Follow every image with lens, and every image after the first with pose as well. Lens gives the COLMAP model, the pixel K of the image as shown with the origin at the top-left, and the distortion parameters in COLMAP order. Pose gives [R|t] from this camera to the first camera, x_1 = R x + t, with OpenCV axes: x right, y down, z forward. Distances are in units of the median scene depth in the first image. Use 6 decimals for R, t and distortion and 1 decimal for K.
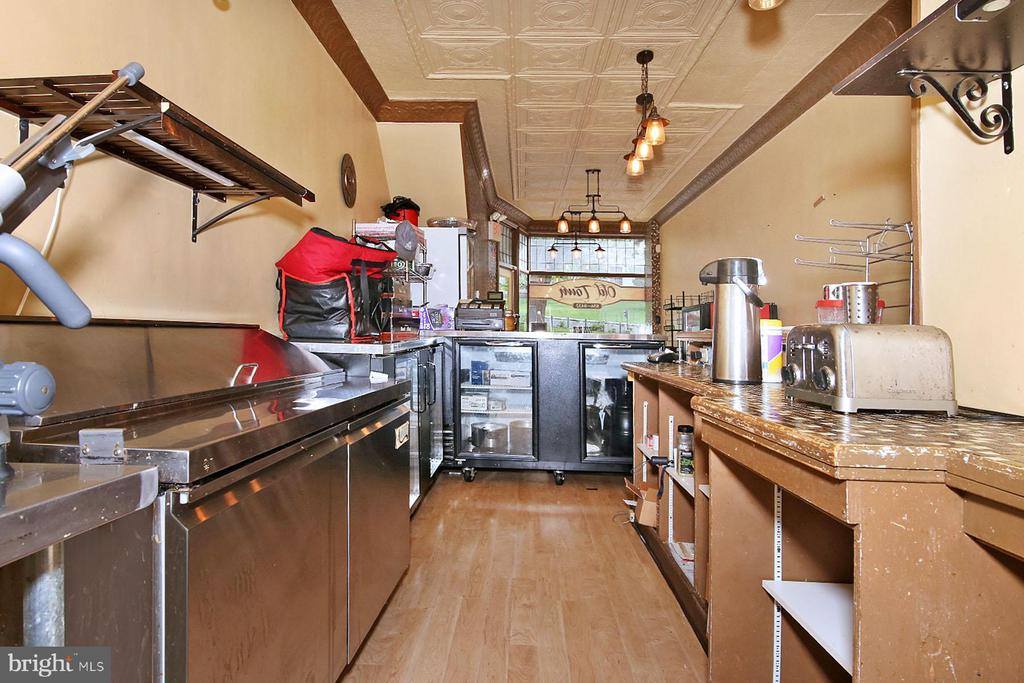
lens RADIAL K [[734.9, 0, 512.0], [0, 734.9, 341.5], [0, 0, 1]] dist [0.061130, 0.001792]
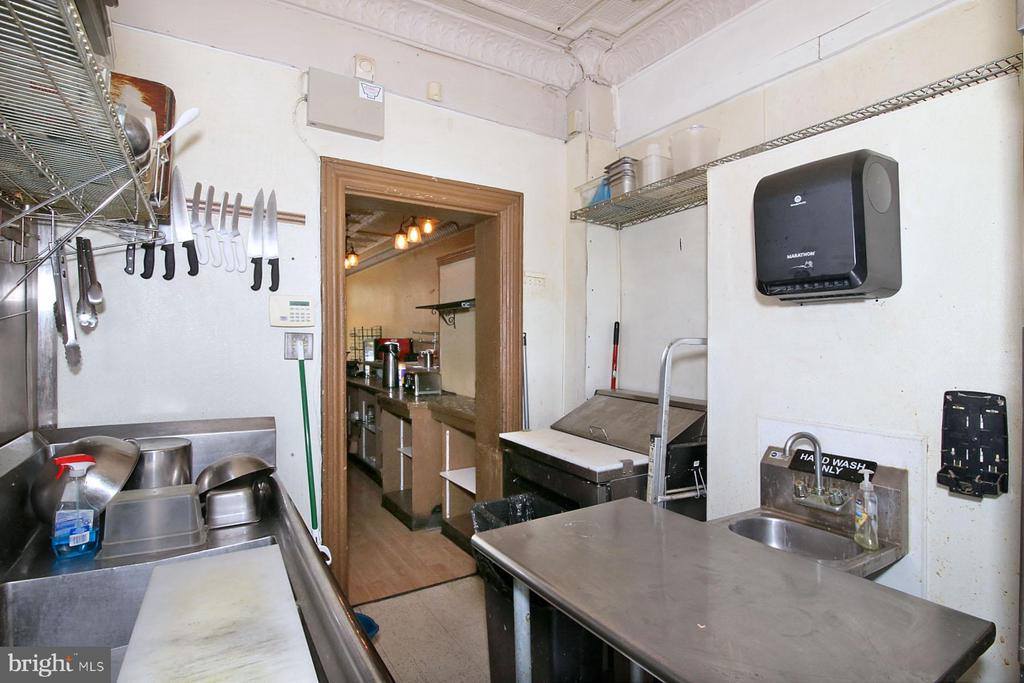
lens RADIAL K [[511.8, 0, 512.0], [0, 511.8, 341.5], [0, 0, 1]] dist [-0.038520, 0.000949]
pose [[0.867169, -0.024448, 0.497414, -0.087210], [0.032793, 0.999430, -0.008048, -0.029094], [-0.496934, 0.023291, 0.867476, -0.308501]]
